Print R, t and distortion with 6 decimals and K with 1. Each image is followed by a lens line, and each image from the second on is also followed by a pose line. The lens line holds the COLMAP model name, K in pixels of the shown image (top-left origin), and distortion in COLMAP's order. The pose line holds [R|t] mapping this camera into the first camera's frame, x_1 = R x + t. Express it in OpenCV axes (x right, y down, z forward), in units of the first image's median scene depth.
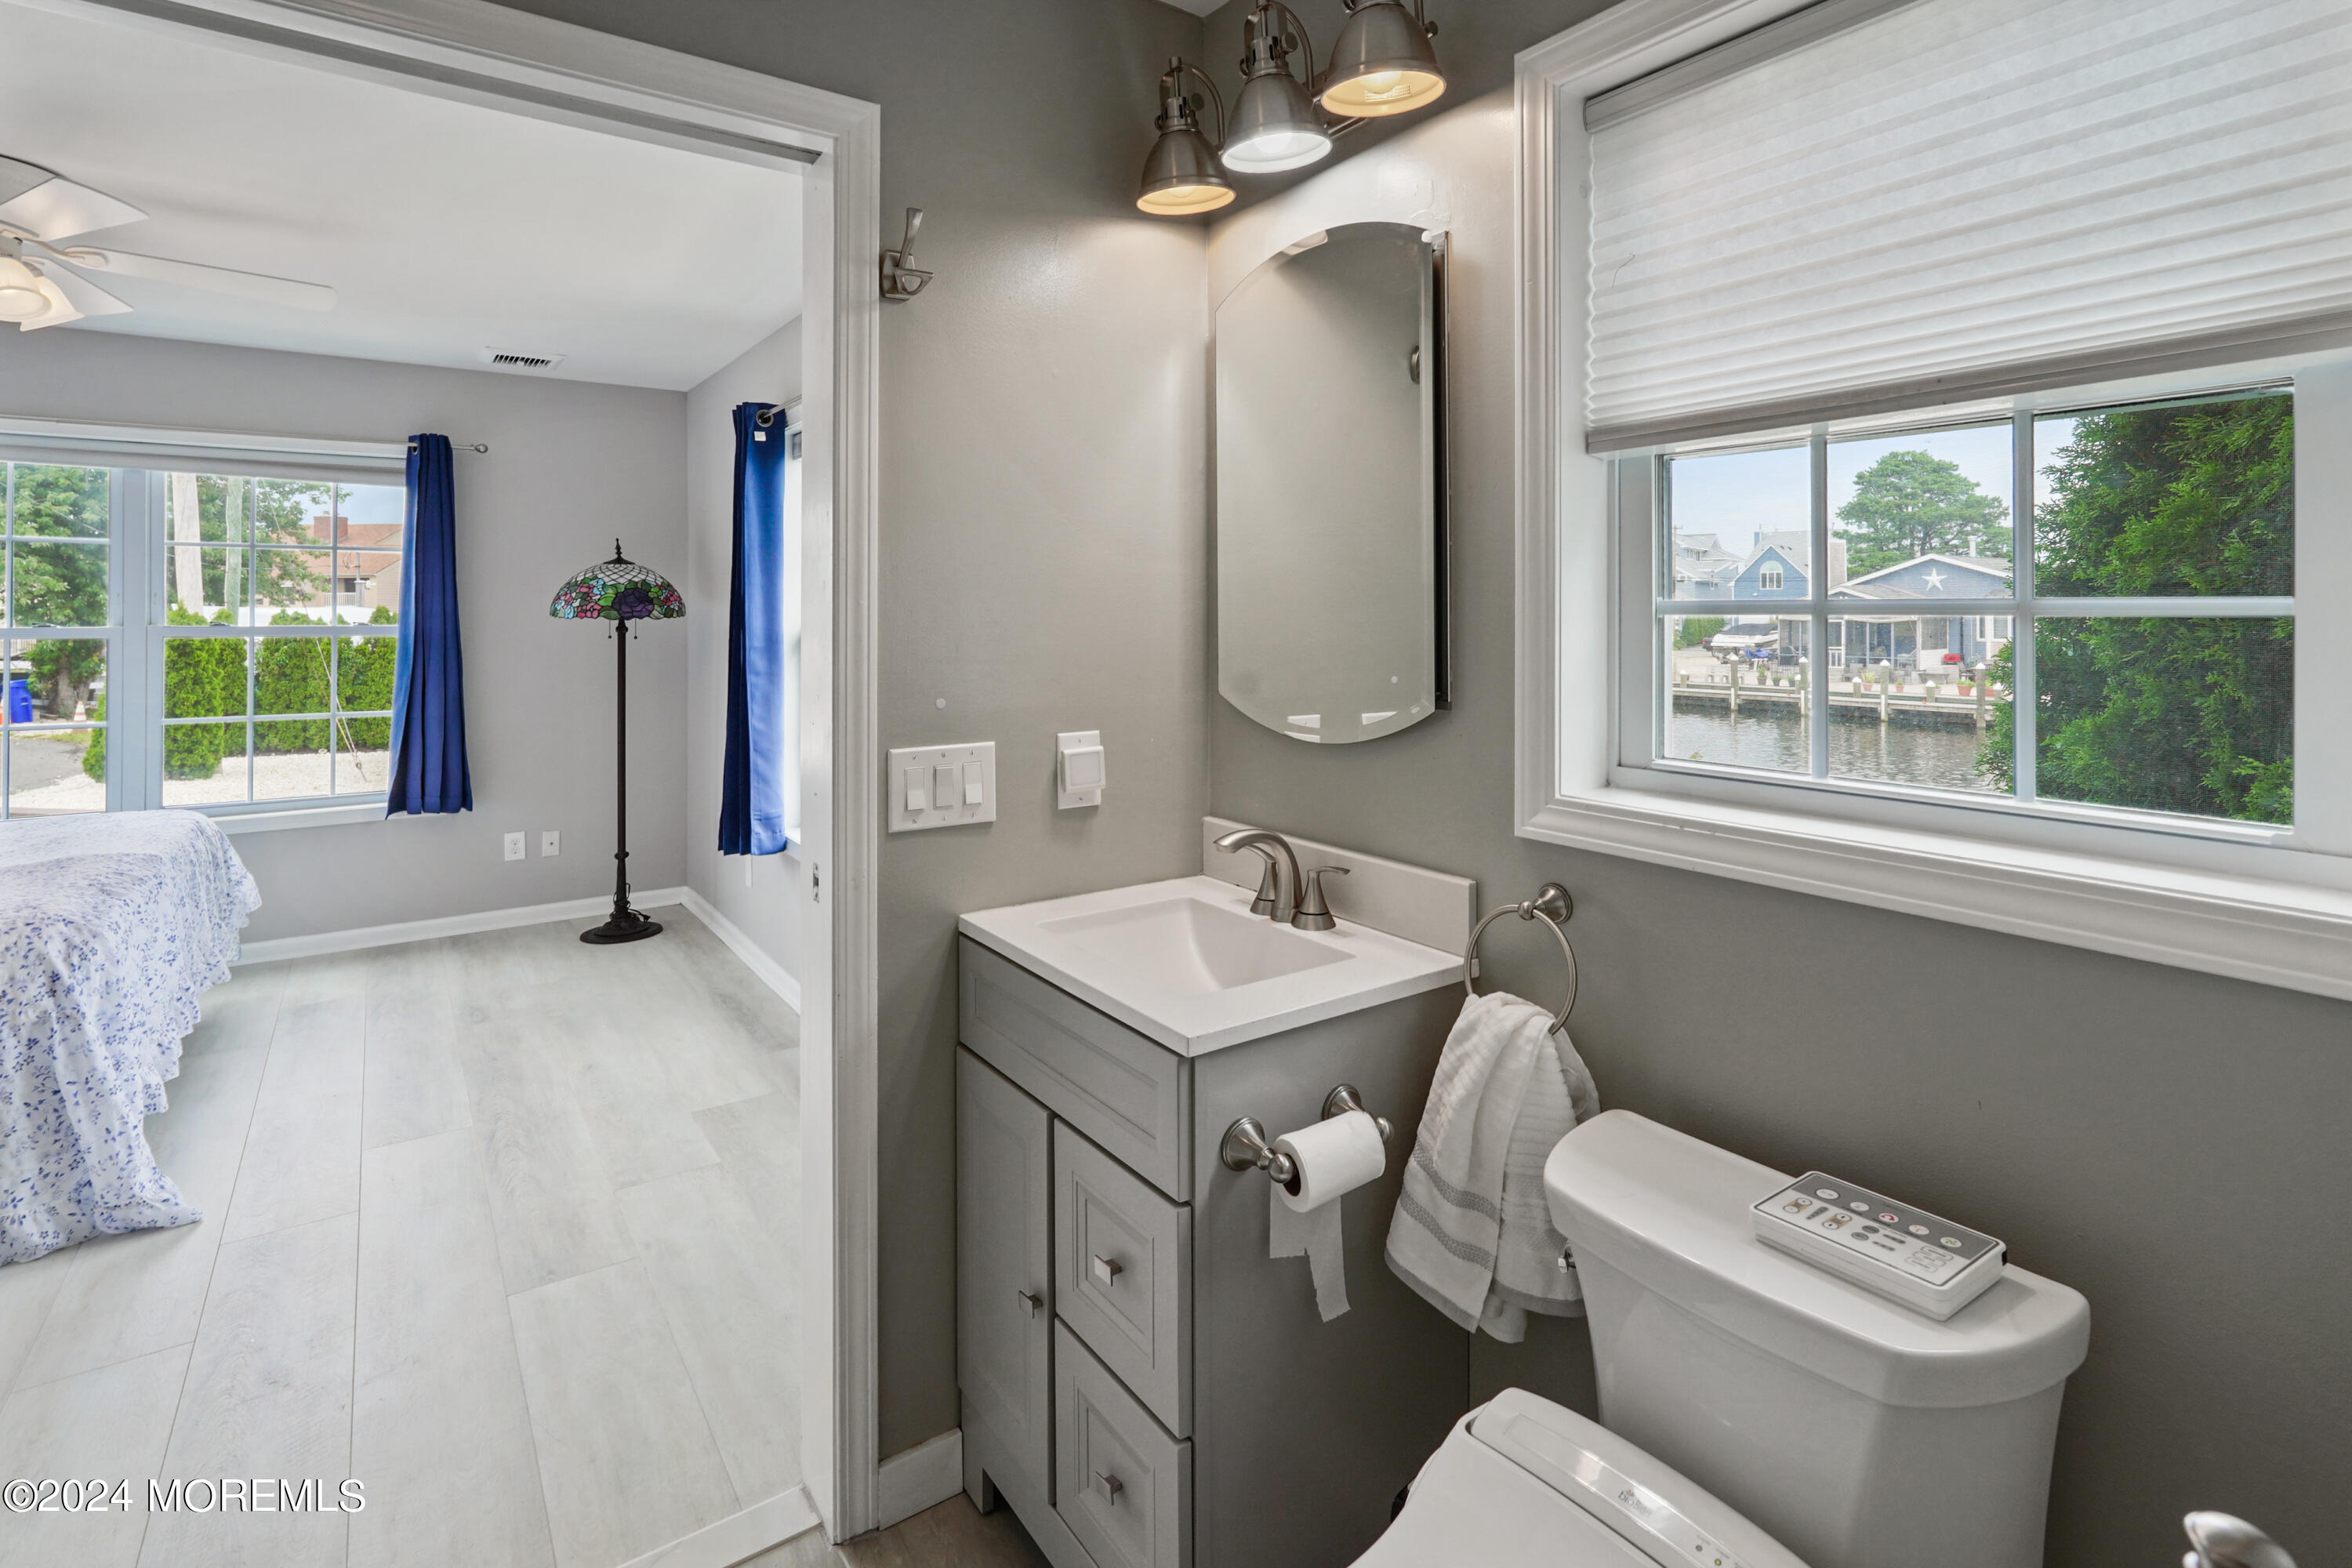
lens RADIAL K [[1085.3, 0, 1175.6], [0, 1085.3, 614.6], [0, 0, 1]] dist [-0.015323, 0.005765]
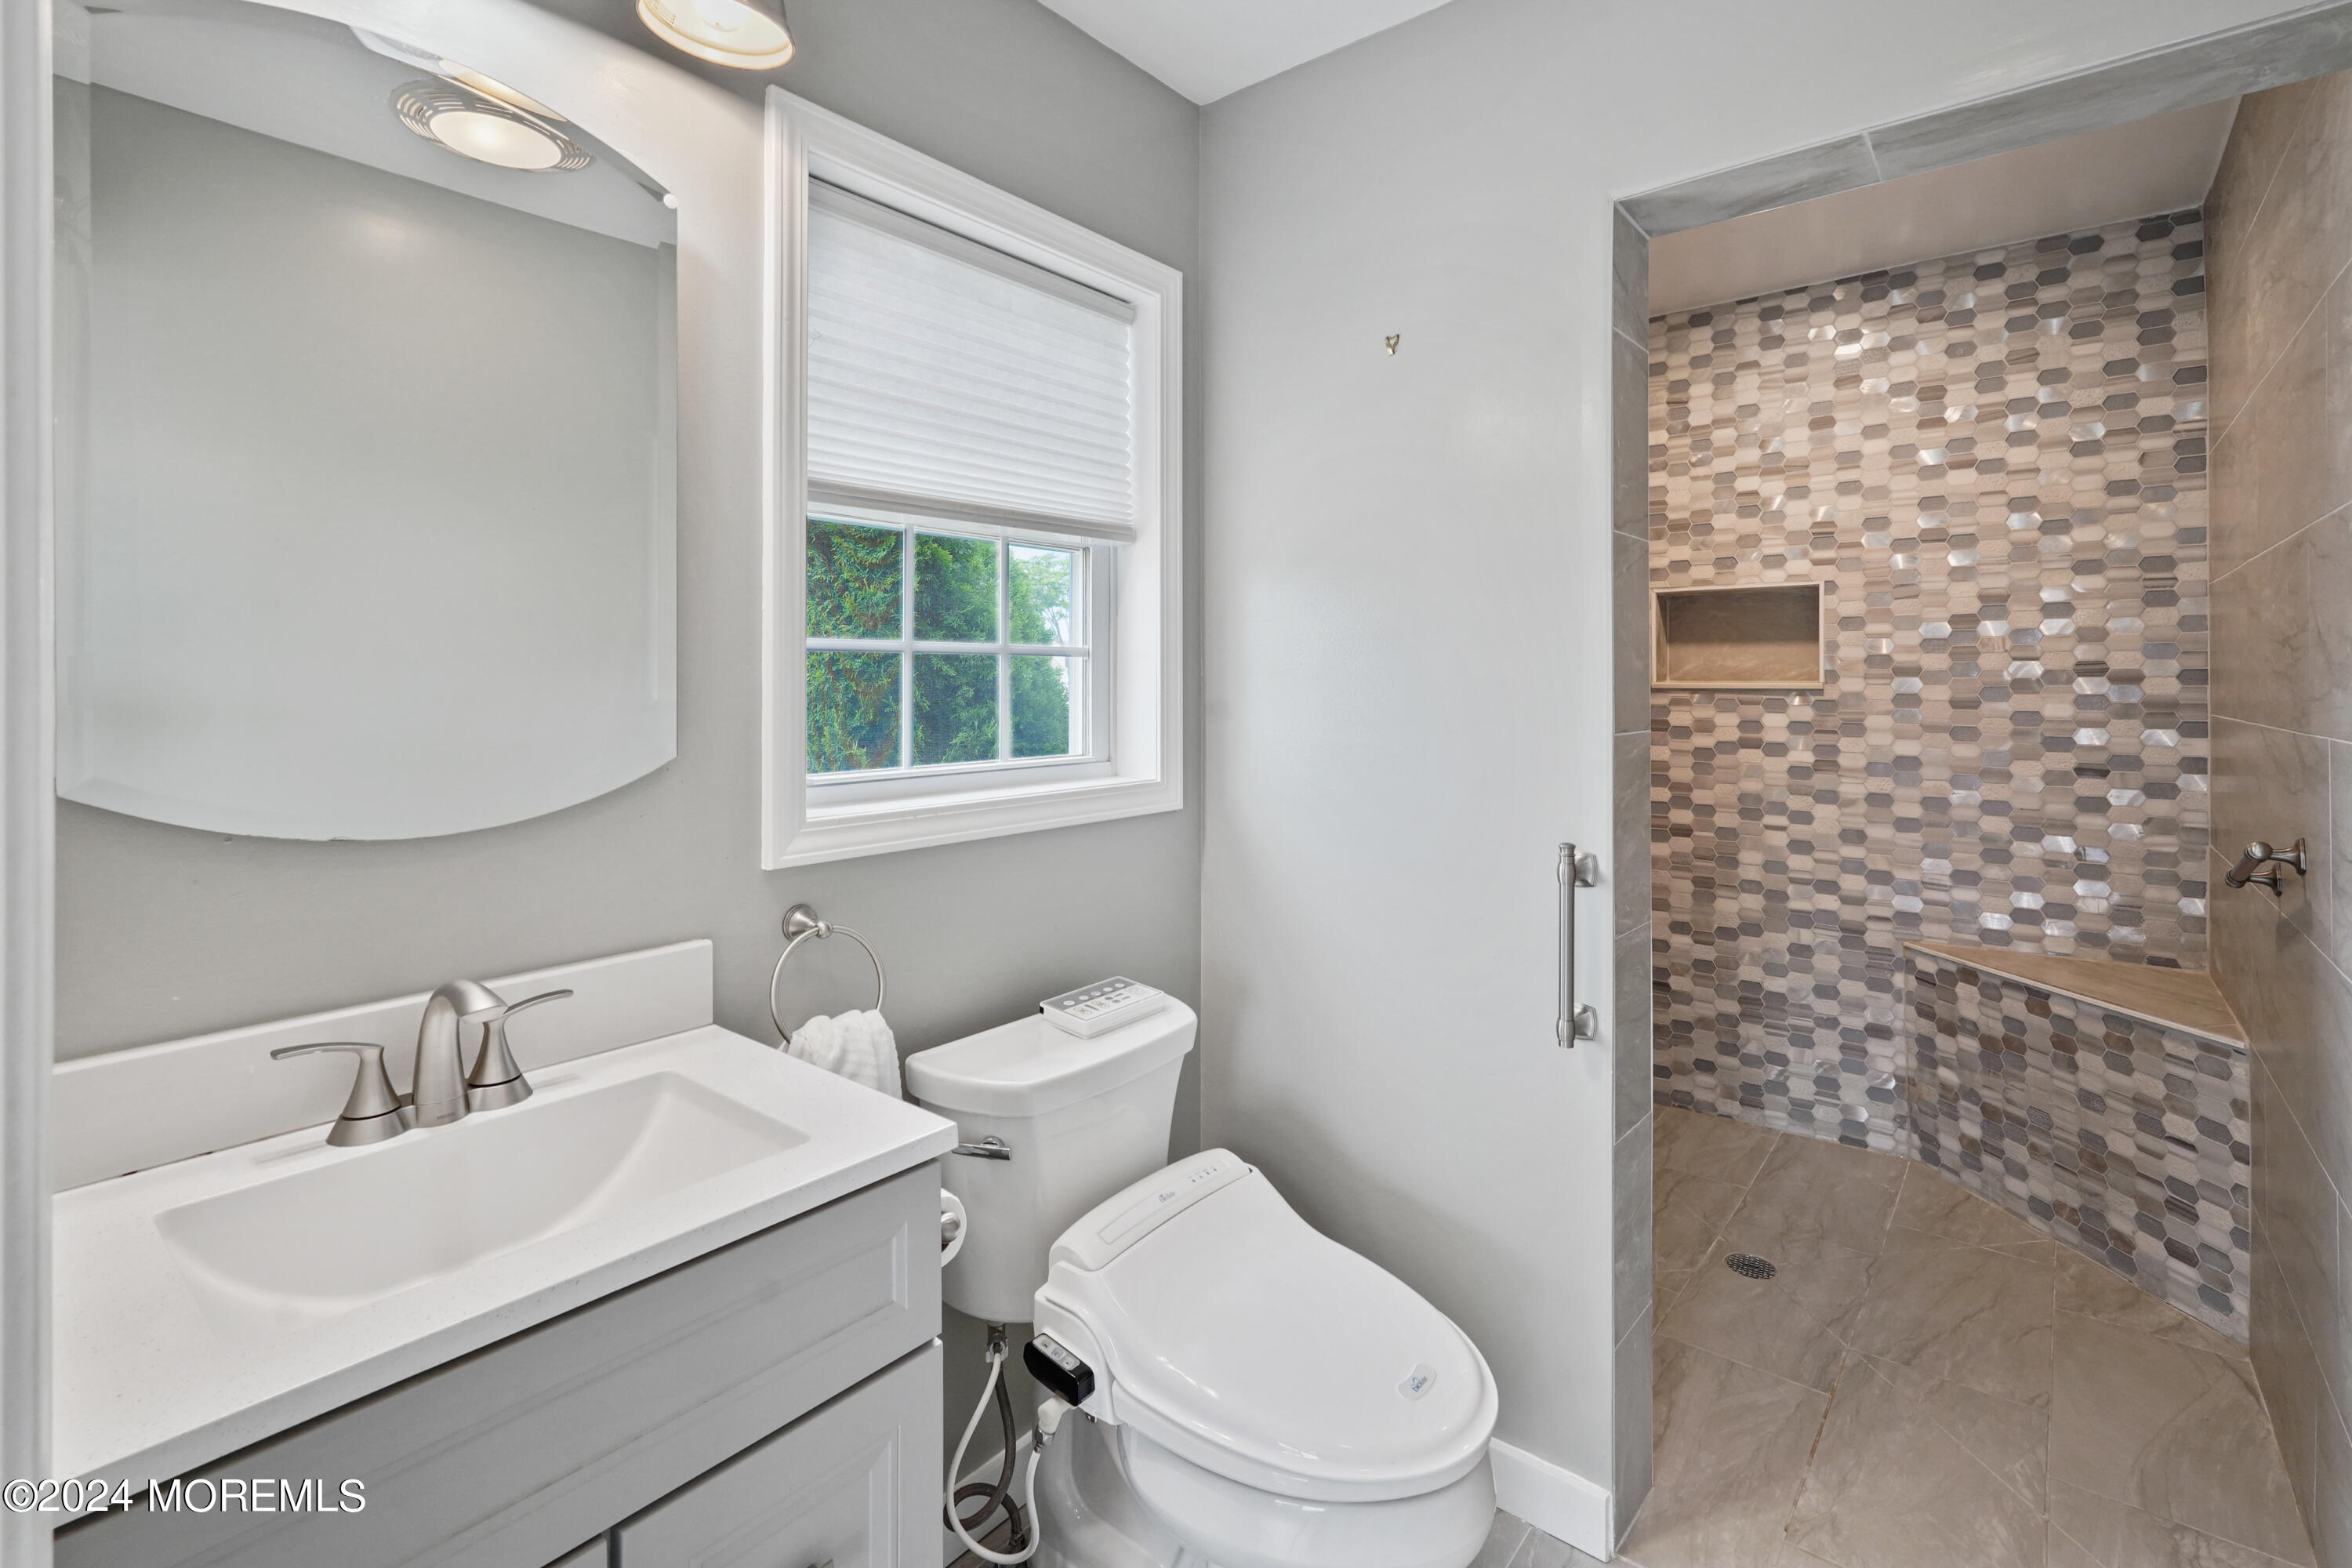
lens RADIAL K [[1085.3, 0, 1181.2], [0, 1085.3, 668.4], [0, 0, 1]] dist [-0.015323, 0.005765]
pose [[-0.249047, 0.000944, 0.968491, -0.308811], [-0.006671, 0.999974, -0.002690, 0.008213], [-0.968468, -0.007130, -0.249034, 0.365348]]
